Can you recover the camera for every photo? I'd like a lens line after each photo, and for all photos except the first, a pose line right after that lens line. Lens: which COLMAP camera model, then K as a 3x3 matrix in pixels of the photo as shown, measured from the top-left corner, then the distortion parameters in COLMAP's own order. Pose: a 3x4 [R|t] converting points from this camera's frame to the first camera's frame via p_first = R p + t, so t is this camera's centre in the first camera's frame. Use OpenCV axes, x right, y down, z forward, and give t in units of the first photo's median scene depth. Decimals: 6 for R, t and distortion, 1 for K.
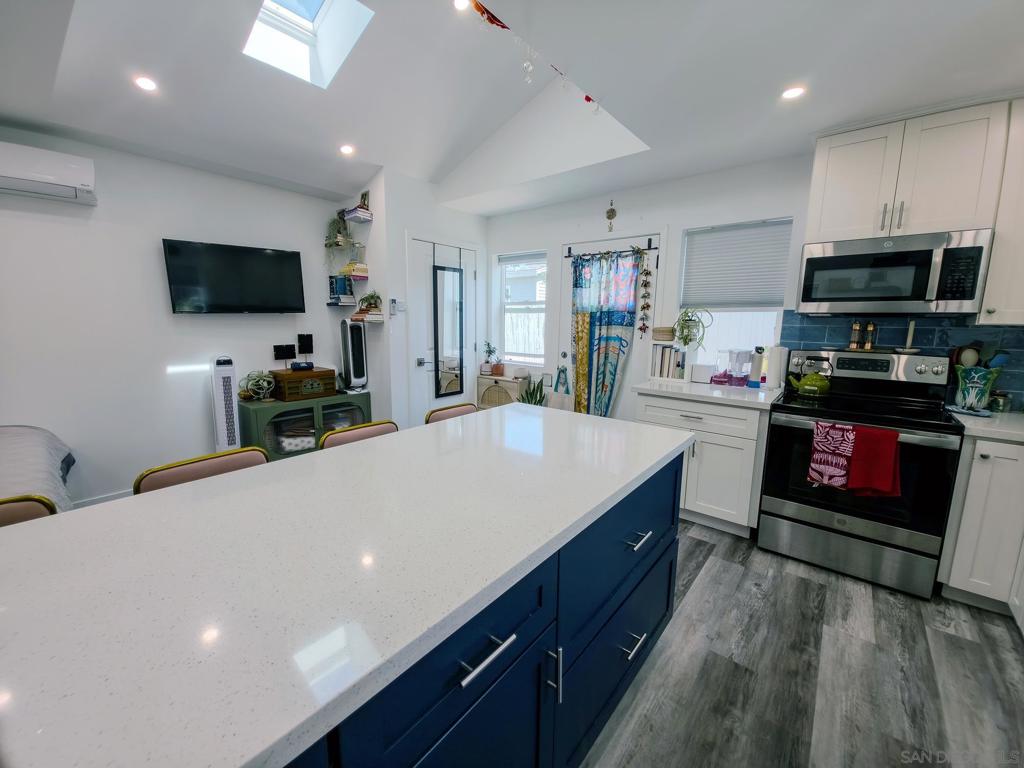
lens RADIAL K [[408.3, 0, 511.1], [0, 408.3, 384.8], [0, 0, 1]] dist [0.011604, -0.008179]
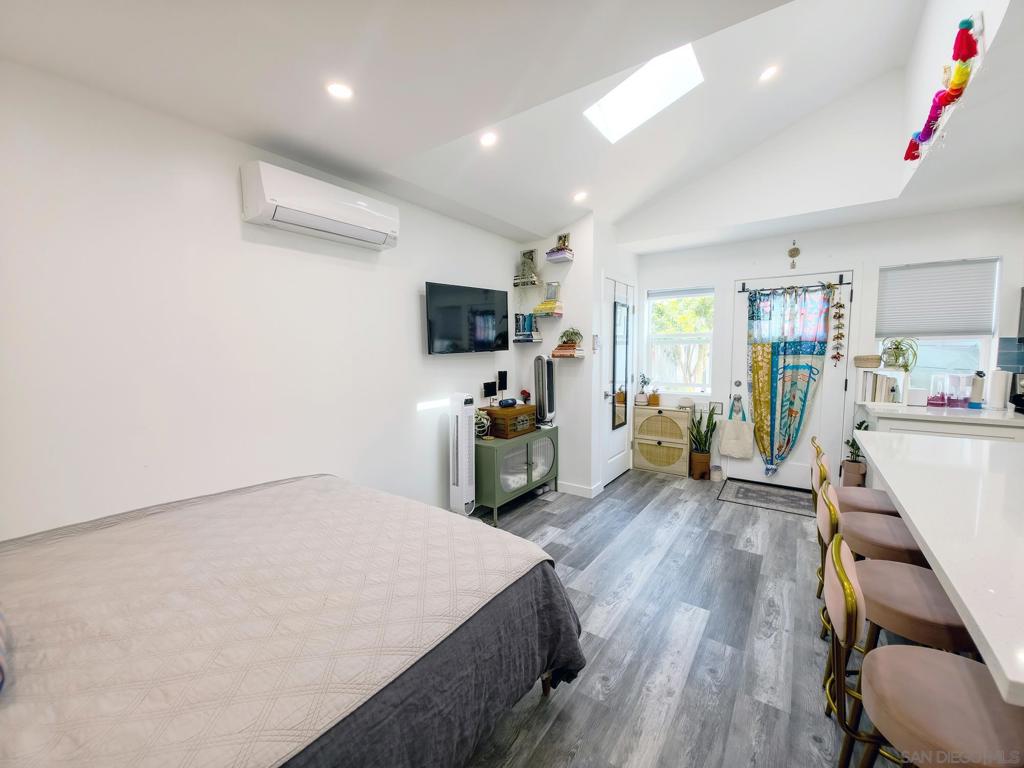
lens RADIAL K [[408.3, 0, 511.1], [0, 408.3, 384.8], [0, 0, 1]] dist [0.011604, -0.008179]
pose [[0.997163, -0.030178, 0.068956, -0.562859], [0.035082, 0.996856, -0.071042, -0.017692], [-0.066595, 0.073260, 0.995087, -0.003045]]
